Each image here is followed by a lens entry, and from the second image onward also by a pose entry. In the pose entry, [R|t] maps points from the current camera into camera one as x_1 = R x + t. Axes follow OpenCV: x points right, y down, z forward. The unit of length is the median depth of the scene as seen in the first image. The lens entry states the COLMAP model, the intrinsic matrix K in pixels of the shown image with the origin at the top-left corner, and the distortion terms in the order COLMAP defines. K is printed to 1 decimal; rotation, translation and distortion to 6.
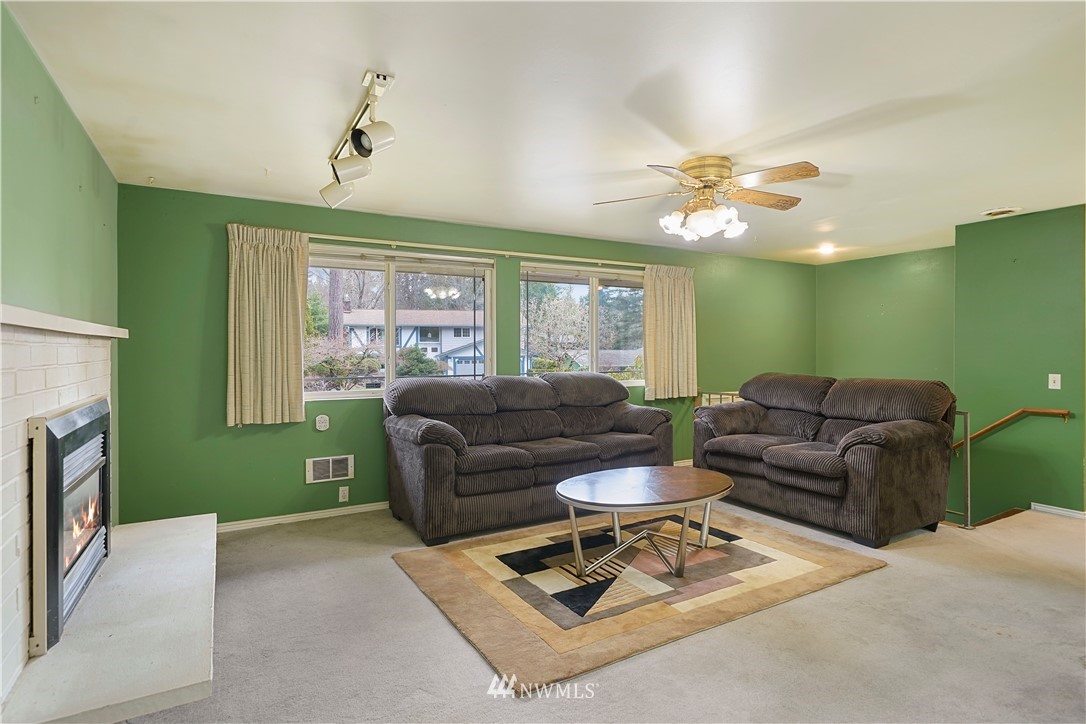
lens RADIAL K [[555.7, 0, 542.2], [0, 555.7, 361.9], [0, 0, 1]] dist [0.002644, 0.000500]
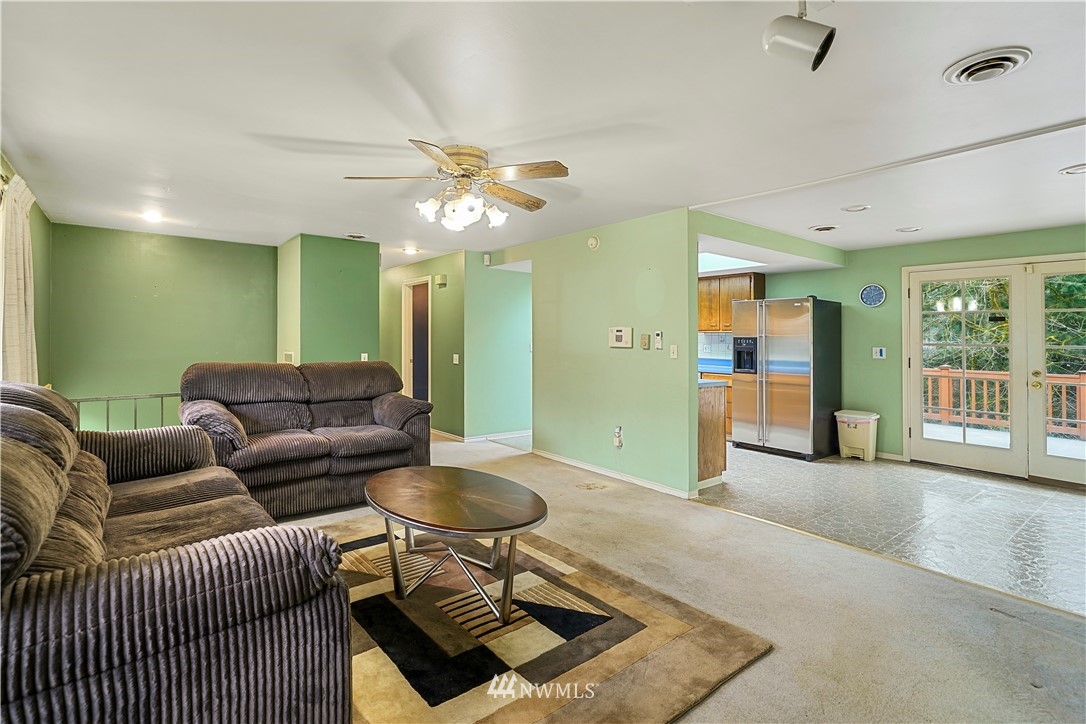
lens RADIAL K [[507.4, 0, 520.8], [0, 507.4, 345.8], [0, 0, 1]] dist [0.000079, 0.000030]
pose [[-0.129847, -0.008094, 0.991501, -0.614165], [0.002166, 0.999962, 0.008447, -0.016750], [-0.991532, 0.003245, -0.129825, 1.004369]]
